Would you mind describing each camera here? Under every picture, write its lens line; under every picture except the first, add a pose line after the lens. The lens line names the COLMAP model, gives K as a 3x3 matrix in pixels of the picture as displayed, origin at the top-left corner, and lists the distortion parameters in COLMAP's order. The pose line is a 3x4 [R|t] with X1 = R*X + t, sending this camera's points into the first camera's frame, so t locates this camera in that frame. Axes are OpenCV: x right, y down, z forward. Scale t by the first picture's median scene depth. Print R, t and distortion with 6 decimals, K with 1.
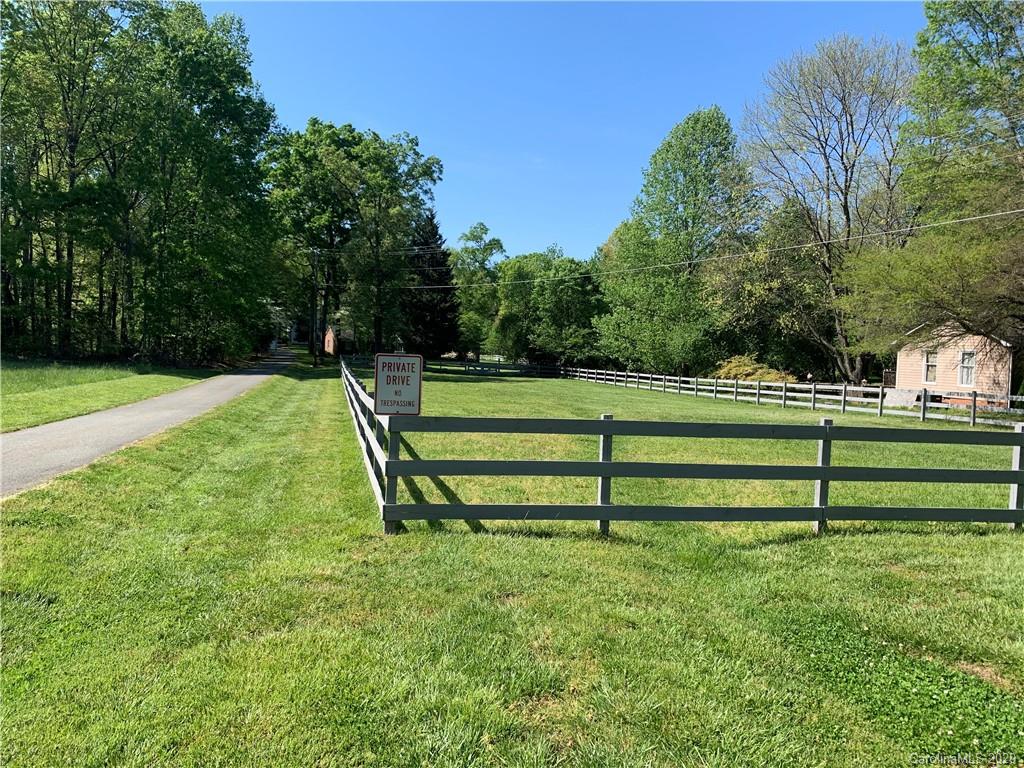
lens RADIAL K [[737.0, 0, 512.0], [0, 737.0, 384.0], [0, 0, 1]] dist [0.031334, -0.049700]
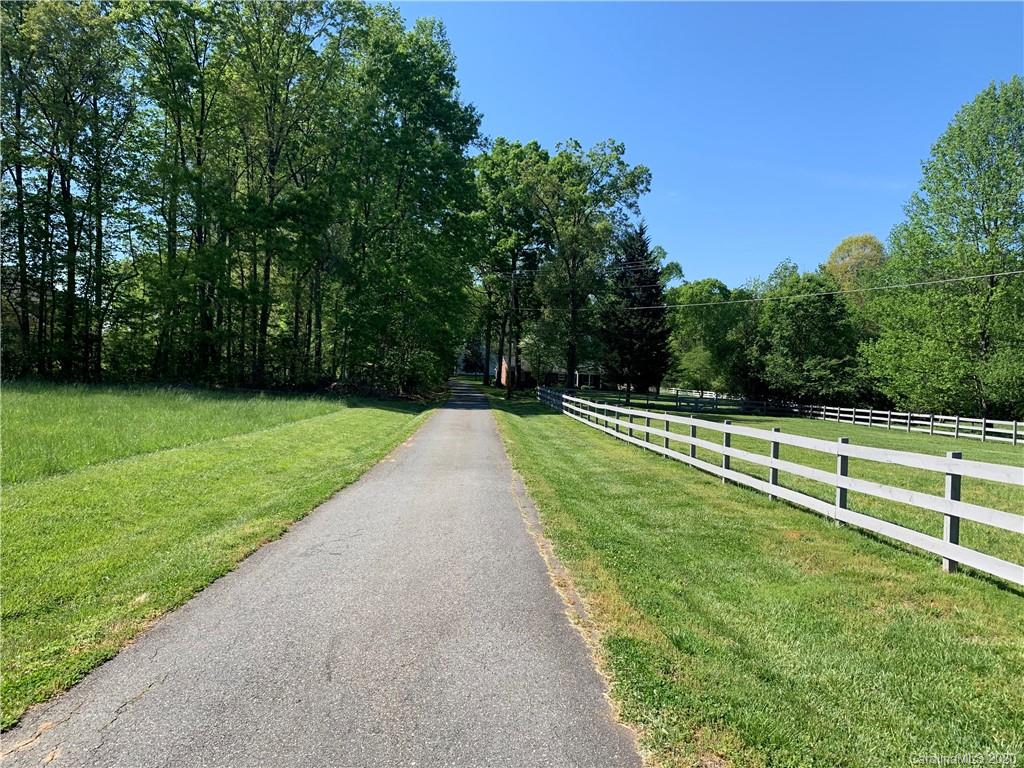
lens RADIAL K [[737.0, 0, 512.0], [0, 737.0, 384.0], [0, 0, 1]] dist [0.031334, -0.049700]
pose [[0.981166, 0.007877, -0.193007, -0.086691], [-0.016275, 0.998987, -0.041964, -0.004349], [0.192481, 0.044315, 0.980300, 0.109748]]
